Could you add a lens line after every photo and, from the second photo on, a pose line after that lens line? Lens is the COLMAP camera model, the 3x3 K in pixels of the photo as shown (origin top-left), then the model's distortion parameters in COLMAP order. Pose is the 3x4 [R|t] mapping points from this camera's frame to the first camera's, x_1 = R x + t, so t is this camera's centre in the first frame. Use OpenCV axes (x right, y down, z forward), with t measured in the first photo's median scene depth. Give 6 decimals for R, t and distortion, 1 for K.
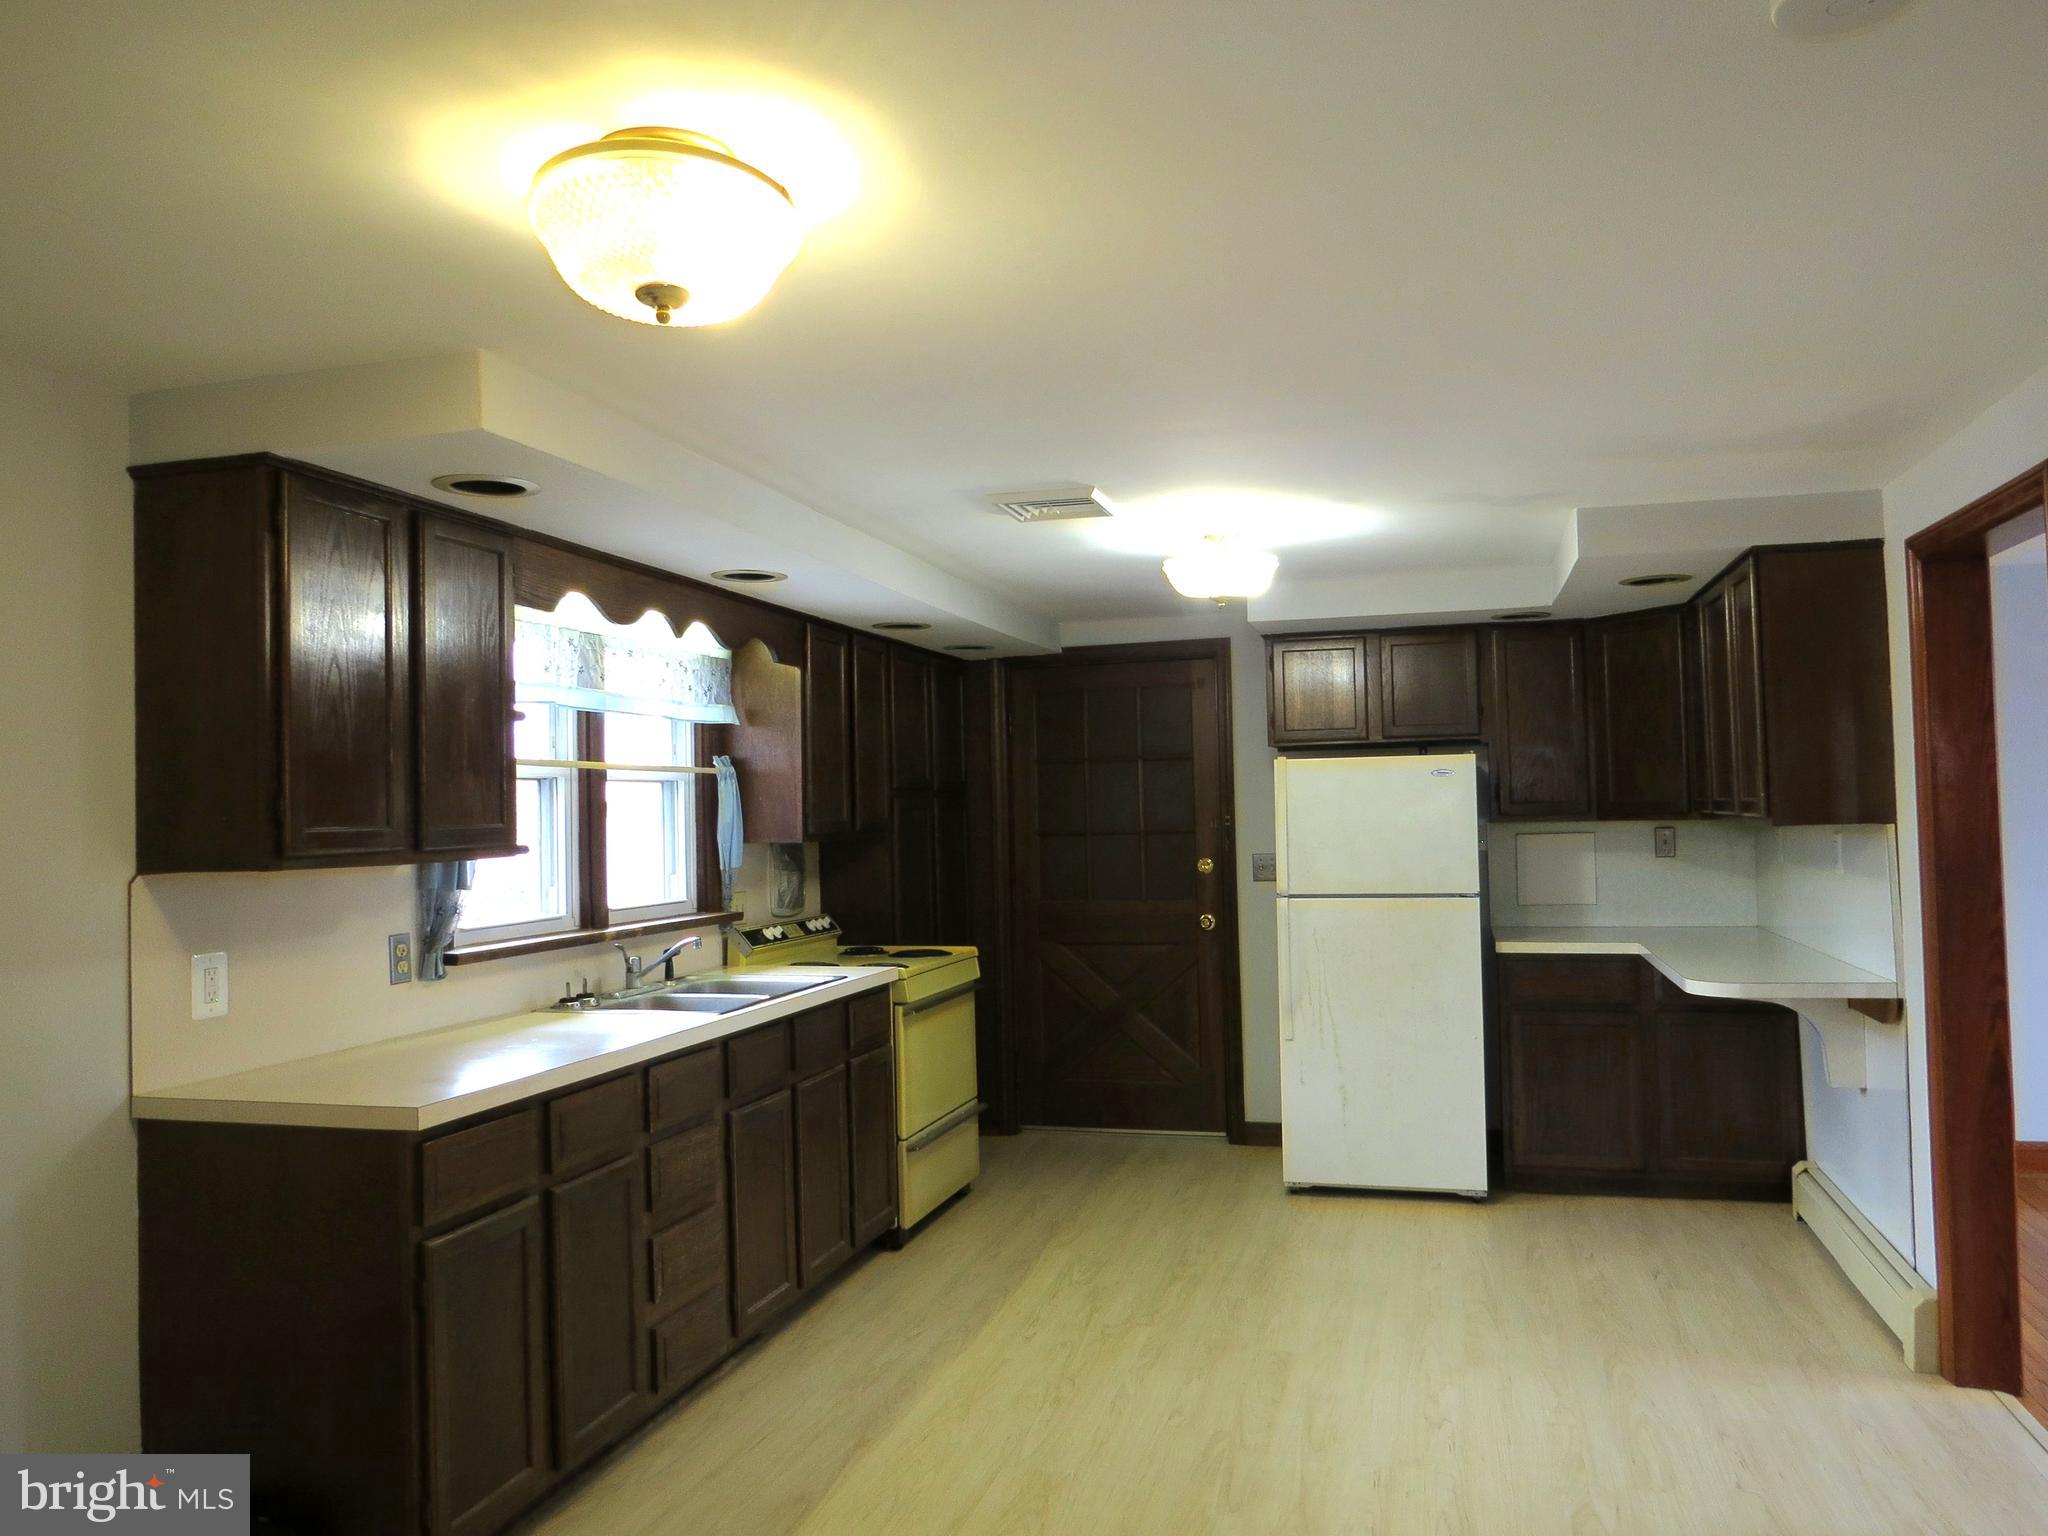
lens RADIAL K [[1456.4, 0, 1015.3], [0, 1456.4, 771.1], [0, 0, 1]] dist [-0.023130, 0.009208]
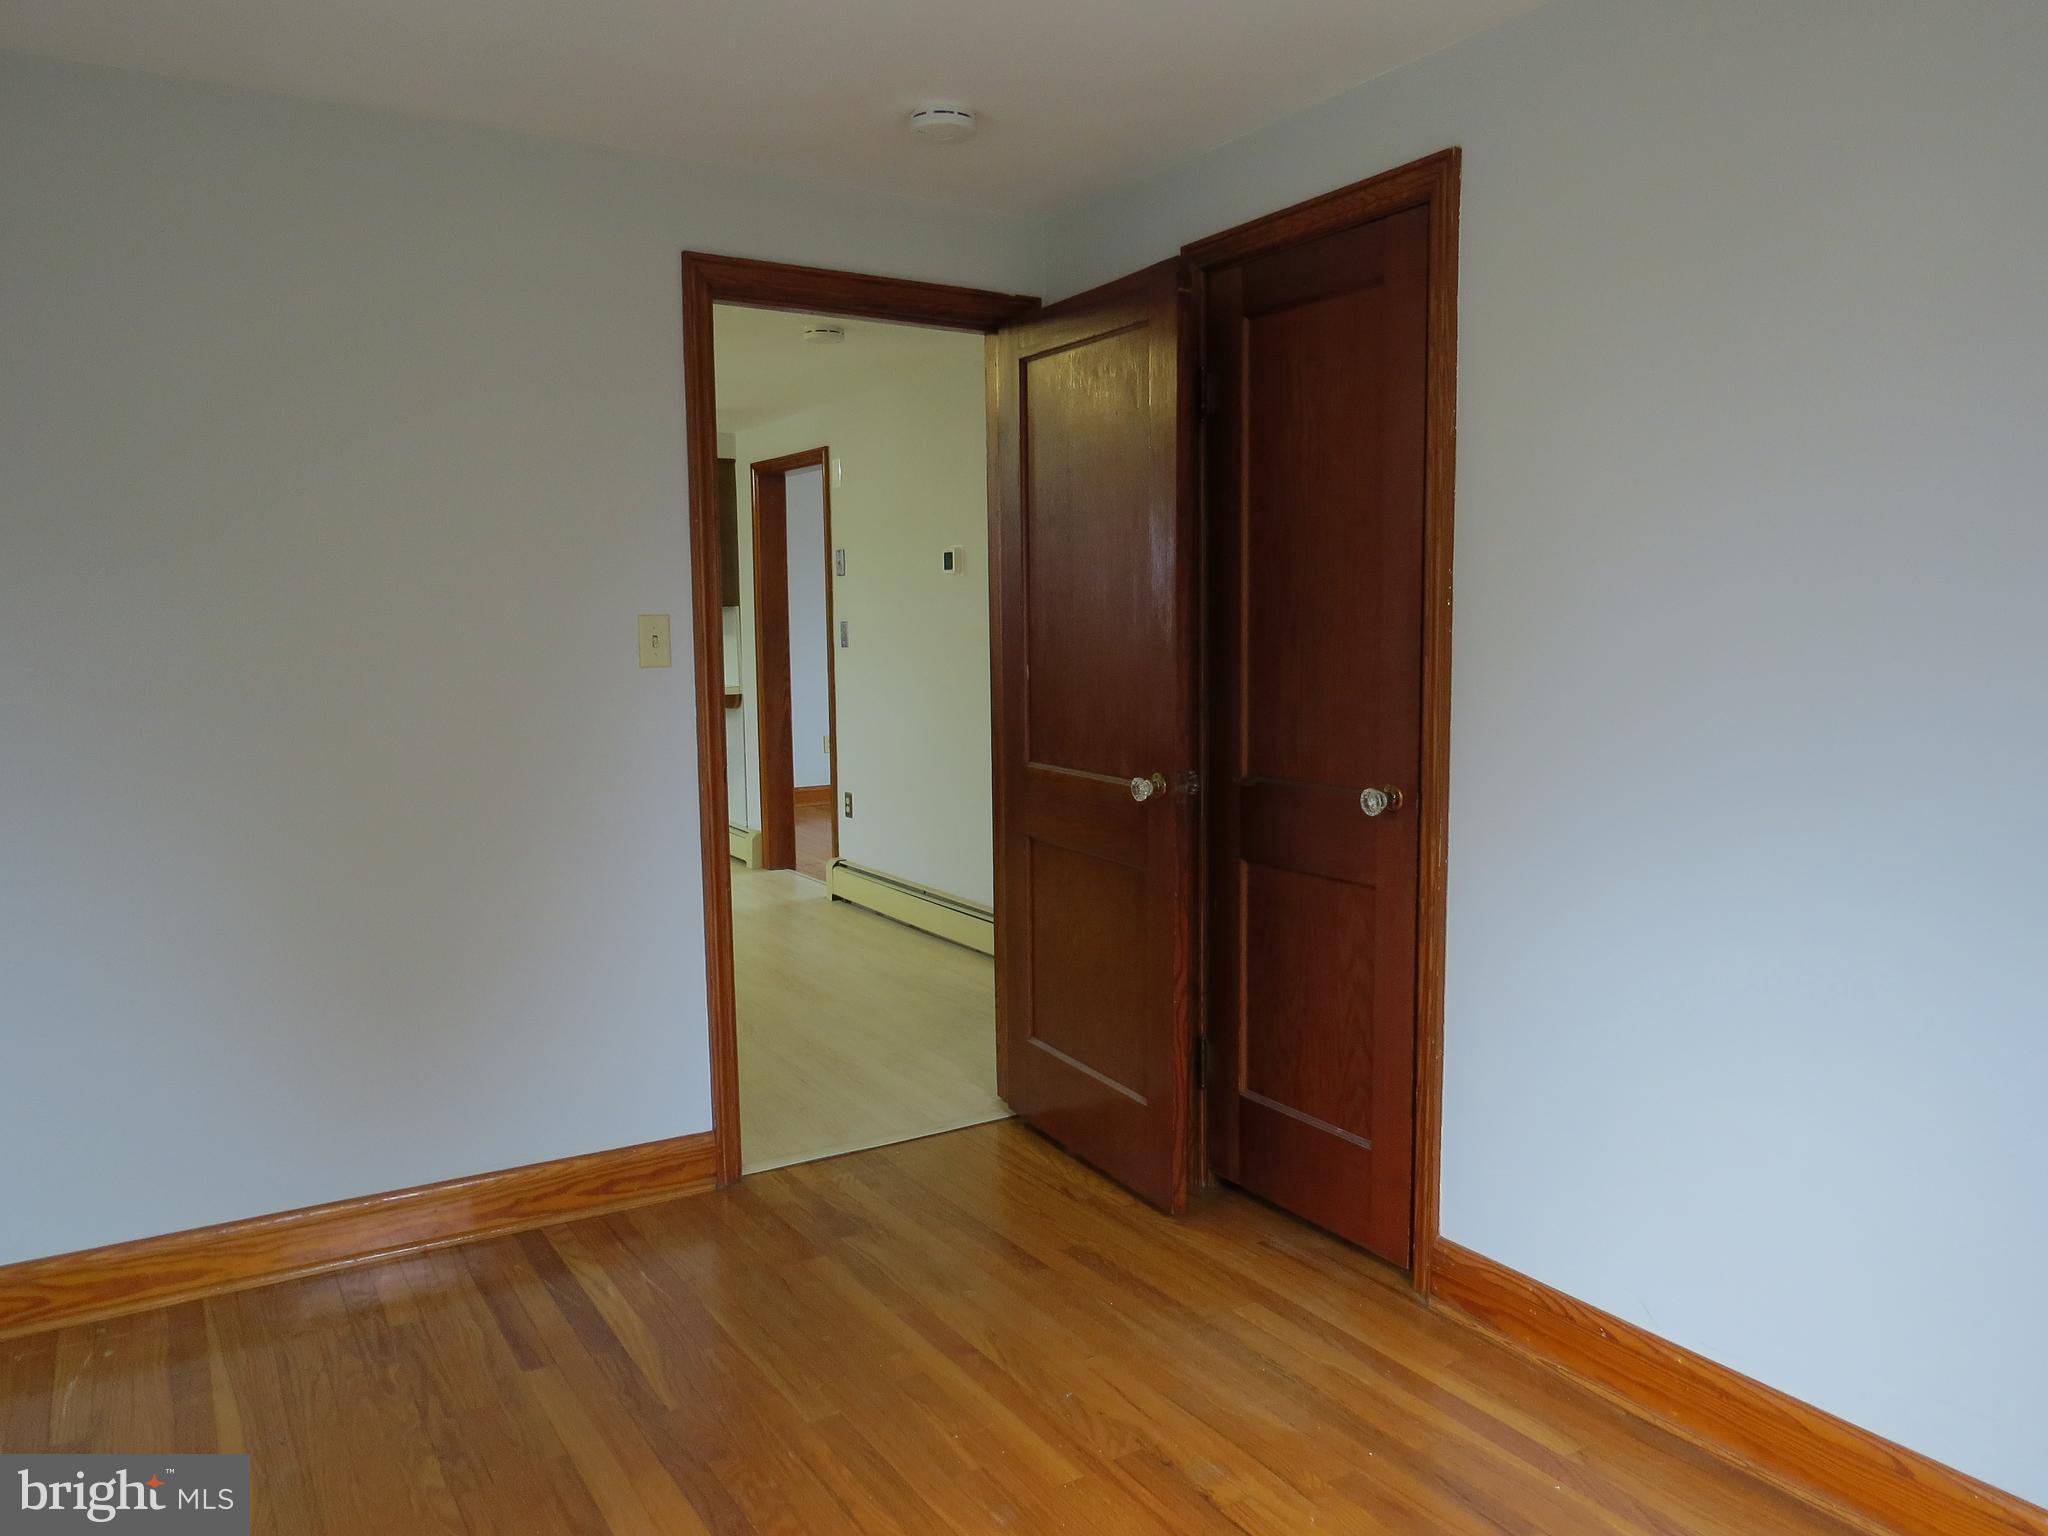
lens RADIAL K [[1456.4, 0, 1015.3], [0, 1456.4, 771.1], [0, 0, 1]] dist [-0.023130, 0.009208]
pose [[0.664015, -0.061915, 0.745152, -0.536129], [-0.028705, 0.993720, 0.108147, 0.029216], [-0.747168, -0.093201, 0.658068, -0.516172]]
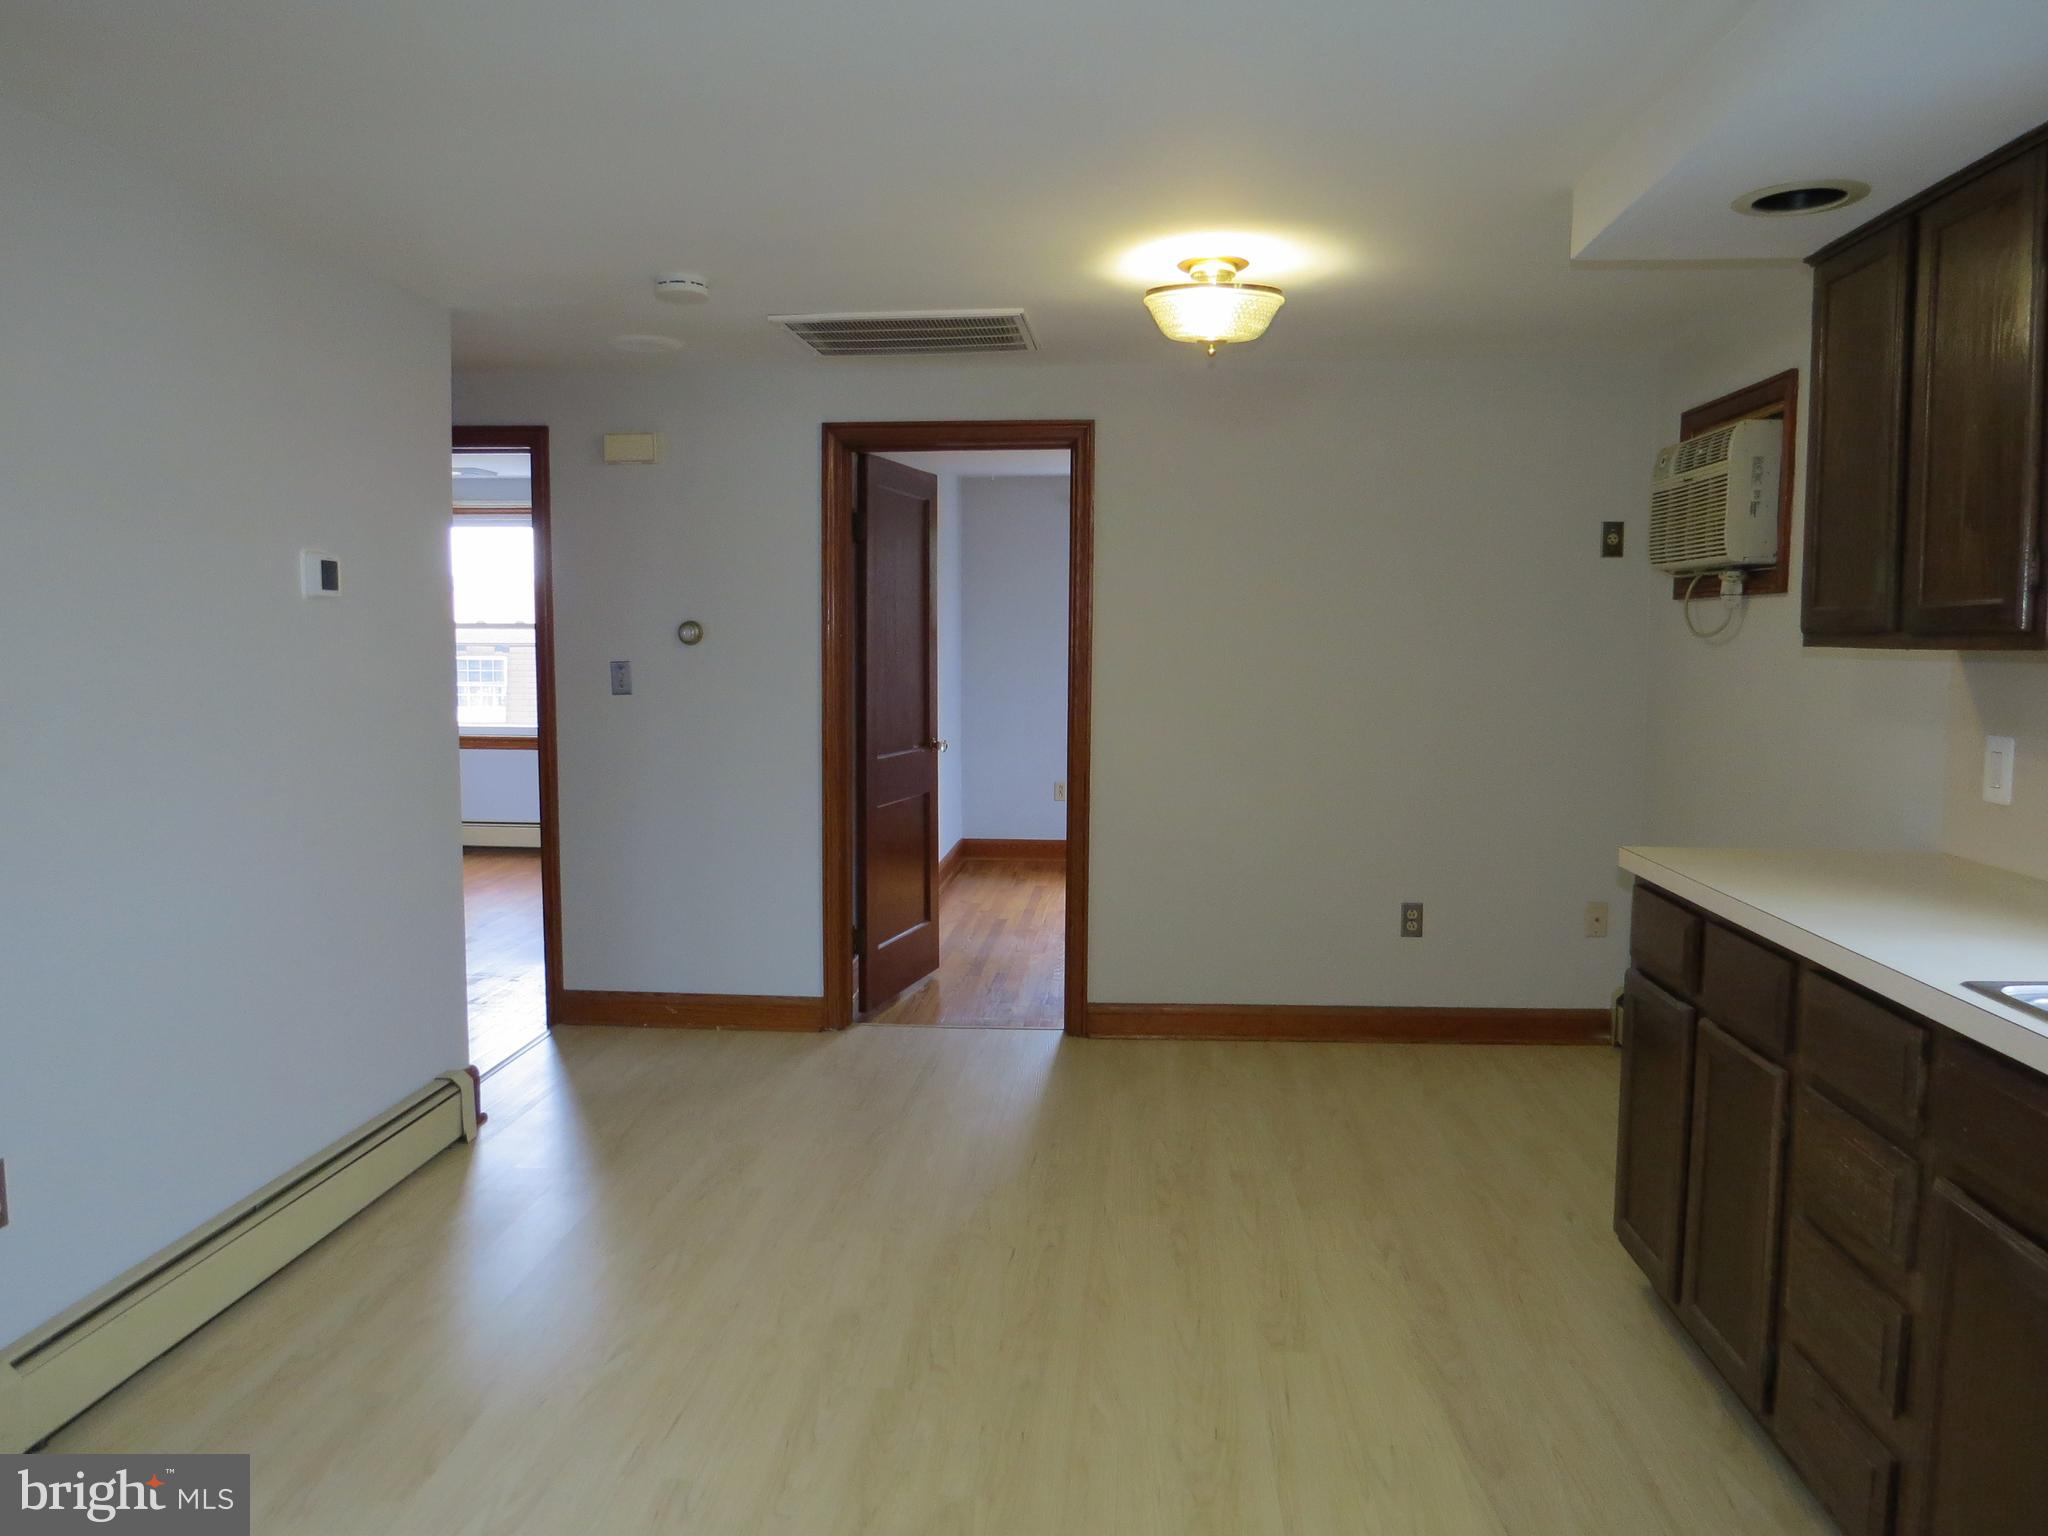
lens RADIAL K [[1456.4, 0, 1015.3], [0, 1456.4, 771.1], [0, 0, 1]] dist [-0.023130, 0.009208]
pose [[-0.979306, 0.038402, -0.198711, 0.167995], [0.025342, 0.997373, 0.067854, 0.043155], [0.200795, 0.061414, -0.977706, 1.138720]]
